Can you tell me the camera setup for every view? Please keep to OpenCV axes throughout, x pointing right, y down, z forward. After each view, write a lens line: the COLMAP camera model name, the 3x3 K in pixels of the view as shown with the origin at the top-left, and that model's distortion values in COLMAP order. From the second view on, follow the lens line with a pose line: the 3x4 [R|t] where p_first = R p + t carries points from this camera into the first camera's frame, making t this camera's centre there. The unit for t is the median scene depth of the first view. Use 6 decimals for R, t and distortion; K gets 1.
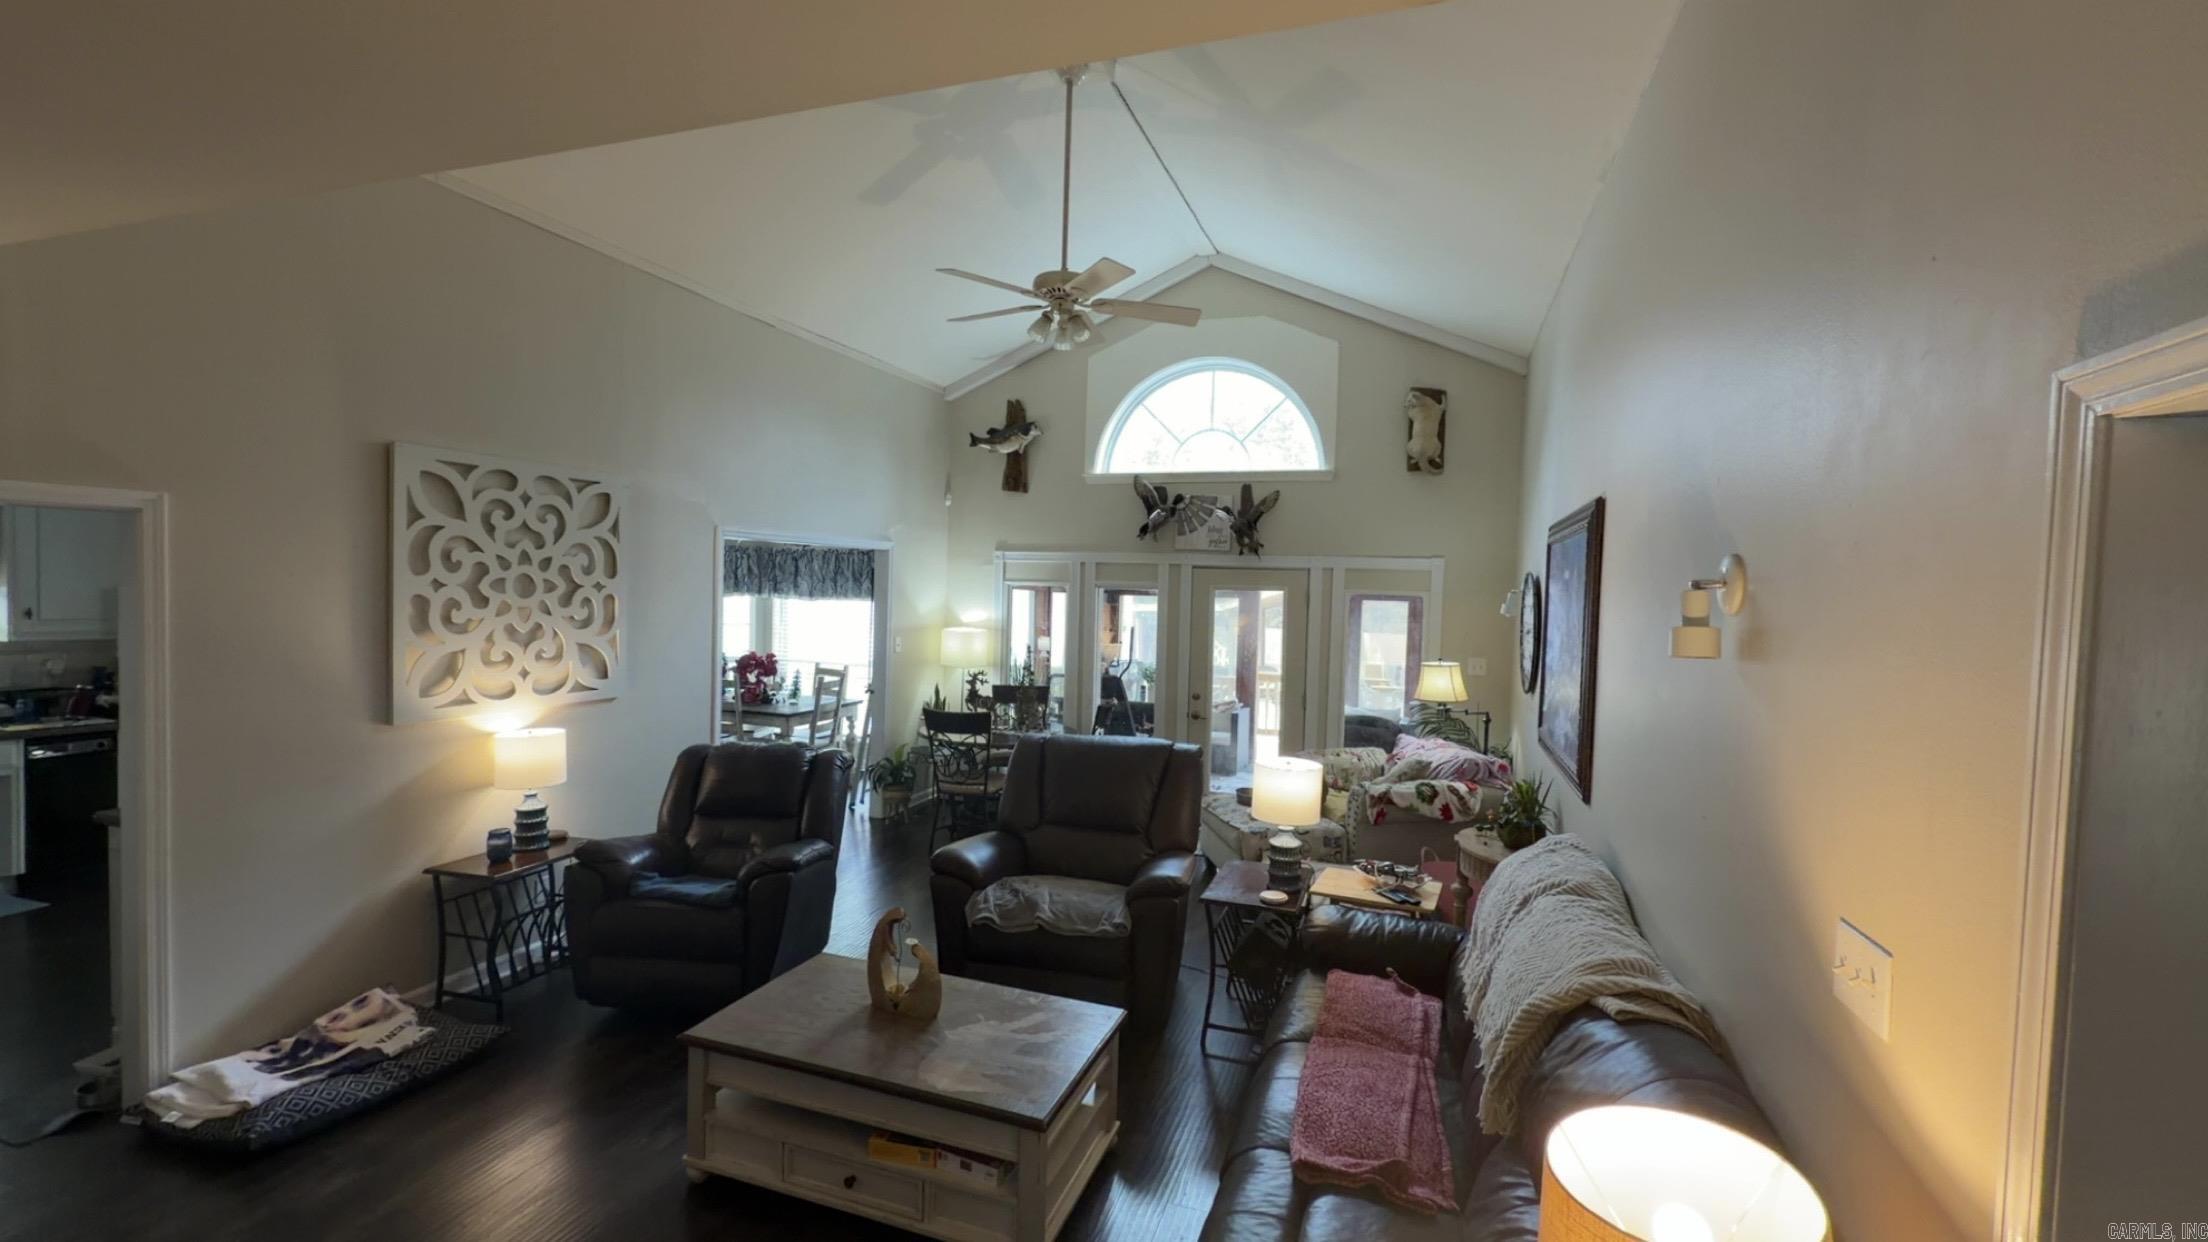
lens RADIAL K [[916.9, 0, 1104.0], [0, 916.9, 621.0], [0, 0, 1]] dist [0.002386, -0.000175]
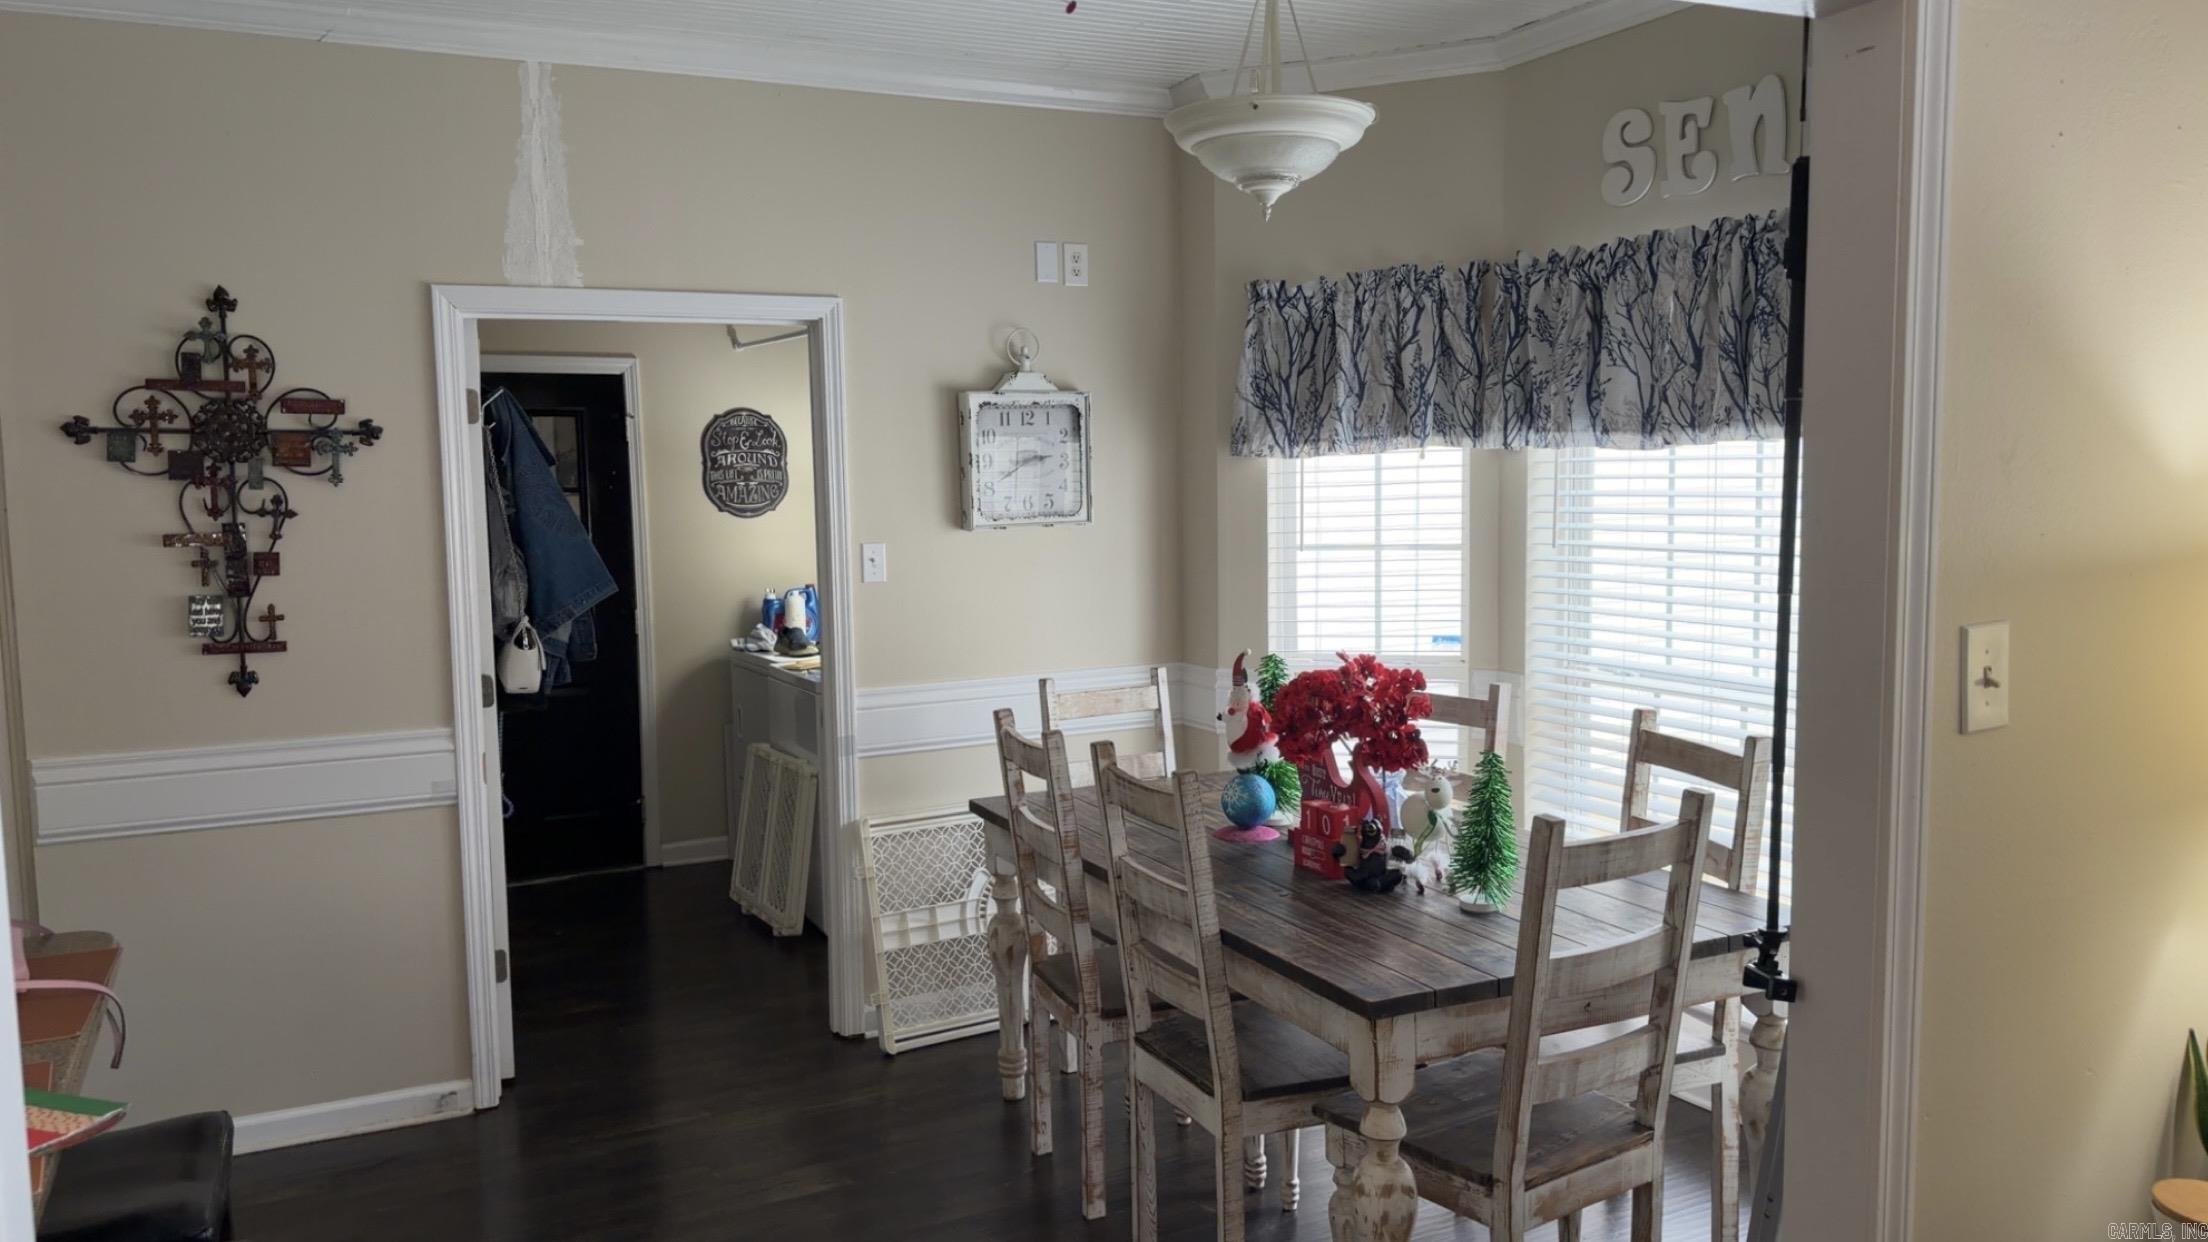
lens RADIAL K [[1601.2, 0, 1104.0], [0, 1601.2, 621.0], [0, 0, 1]] dist [0.124646, -0.196234]
pose [[0.709617, 0.020821, -0.704280, -0.224834], [0.013165, 0.998997, 0.042799, 0.006842], [0.704465, -0.039642, 0.708631, 1.134648]]
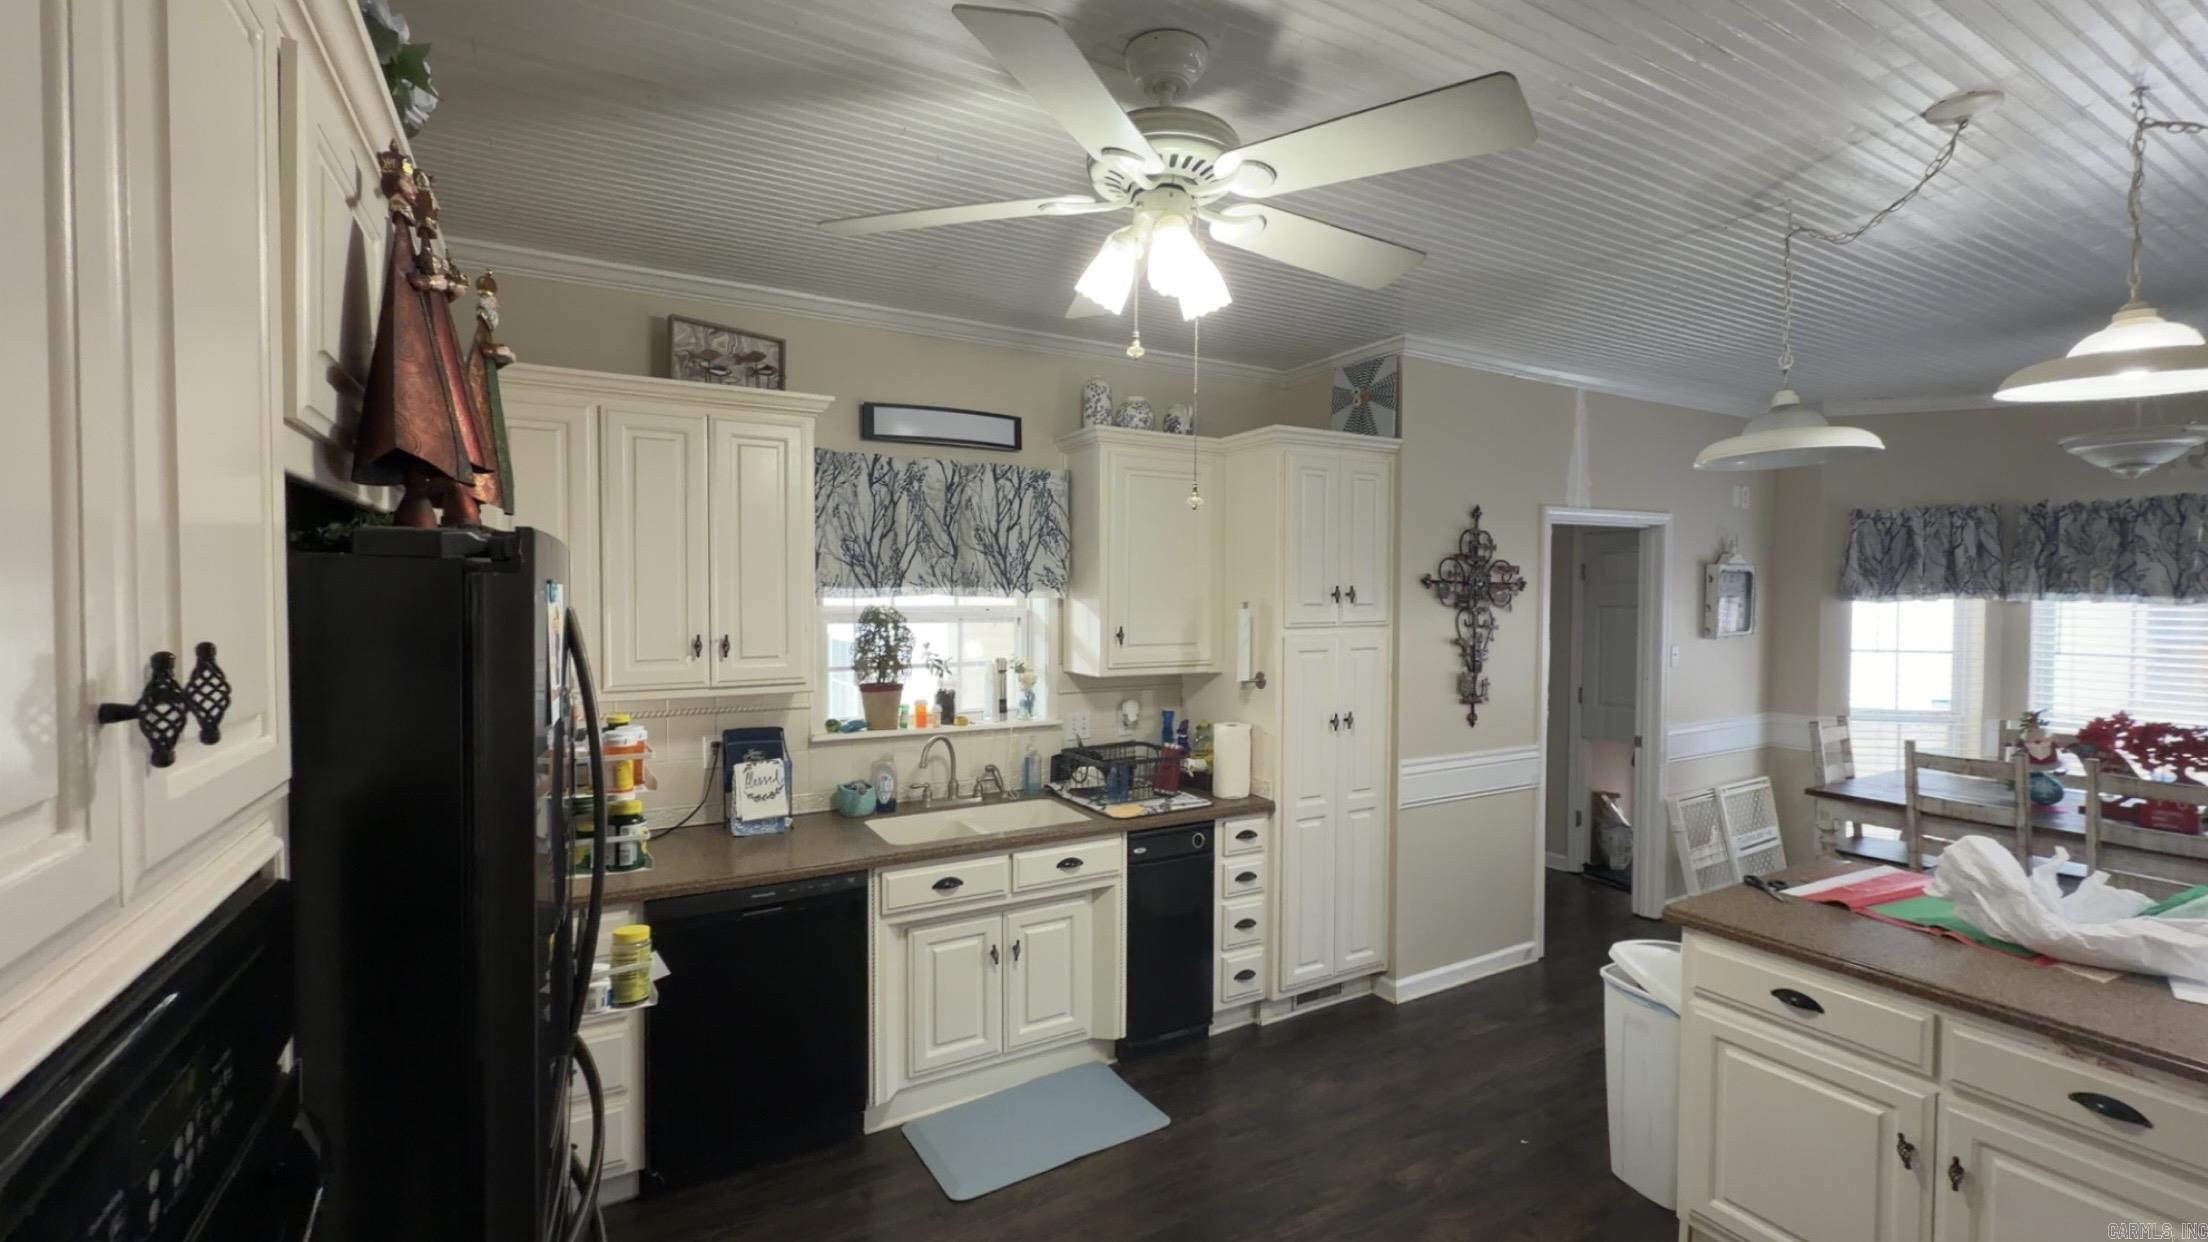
lens RADIAL K [[916.9, 0, 1104.0], [0, 916.9, 621.0], [0, 0, 1]] dist [0.002386, -0.000175]
pose [[0.755816, -0.010966, -0.654692, -0.823715], [-0.001957, 0.999817, -0.019006, -0.006903], [0.654781, 0.015646, 0.755657, 0.541095]]
